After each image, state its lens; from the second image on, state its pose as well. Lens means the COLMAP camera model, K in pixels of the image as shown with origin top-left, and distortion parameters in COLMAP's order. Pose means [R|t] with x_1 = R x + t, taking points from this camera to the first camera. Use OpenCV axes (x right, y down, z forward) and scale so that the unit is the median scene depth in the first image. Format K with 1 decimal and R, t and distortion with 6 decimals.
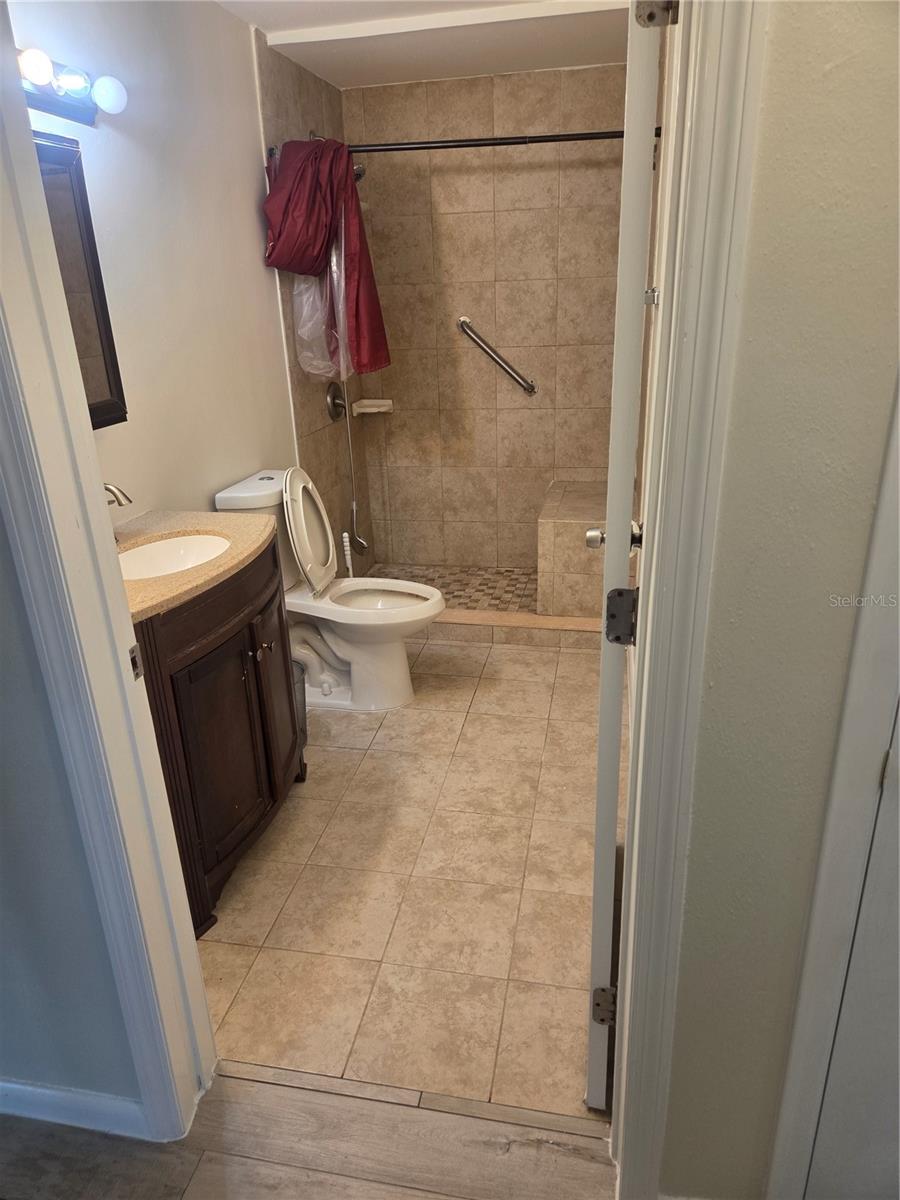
lens RADIAL K [[804.9, 0, 450.0], [0, 804.9, 600.0], [0, 0, 1]] dist [0.073754, -0.067039]
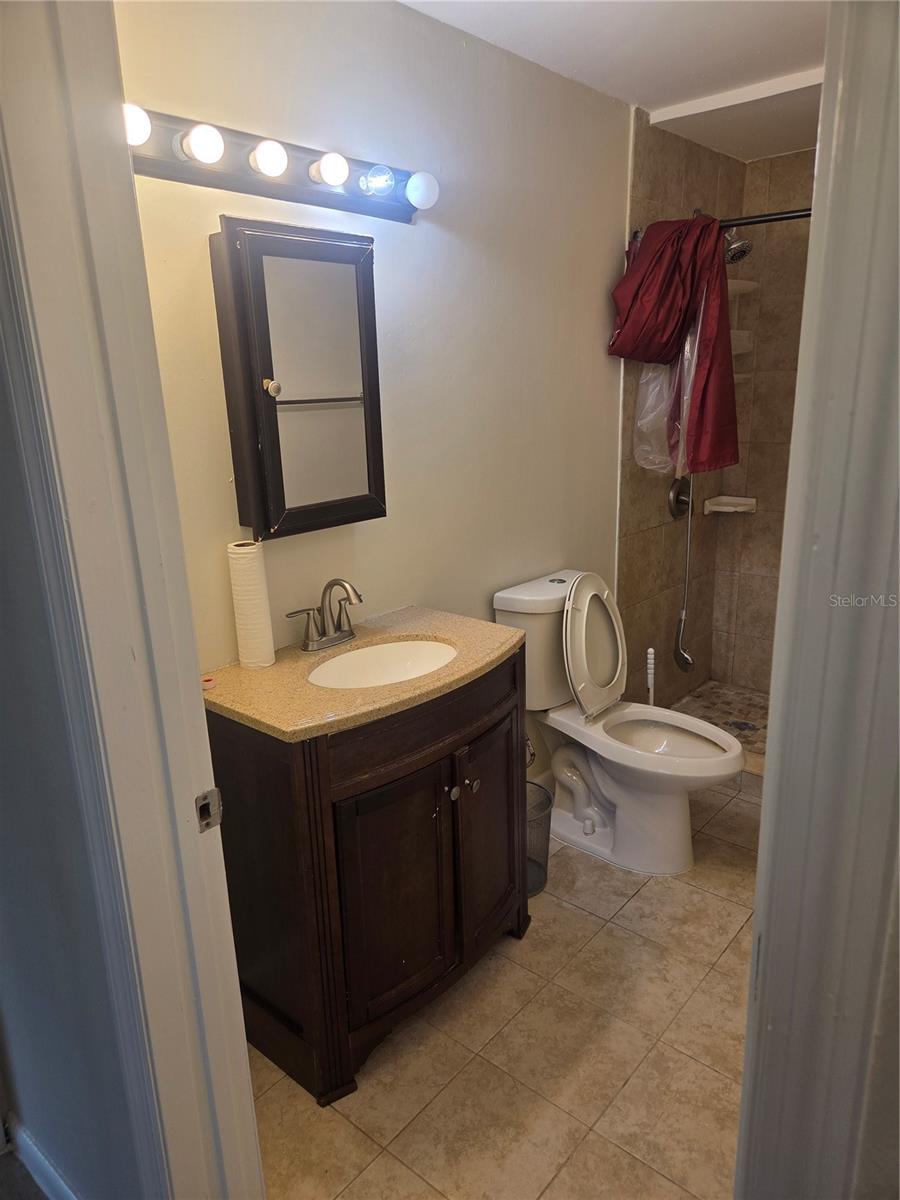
lens RADIAL K [[804.9, 0, 450.0], [0, 804.9, 600.0], [0, 0, 1]] dist [0.073754, -0.067039]
pose [[0.872110, 0.138653, -0.469254, 0.093918], [-0.178798, 0.982995, -0.041846, -0.067683], [0.455473, 0.120396, 0.882071, 0.144659]]
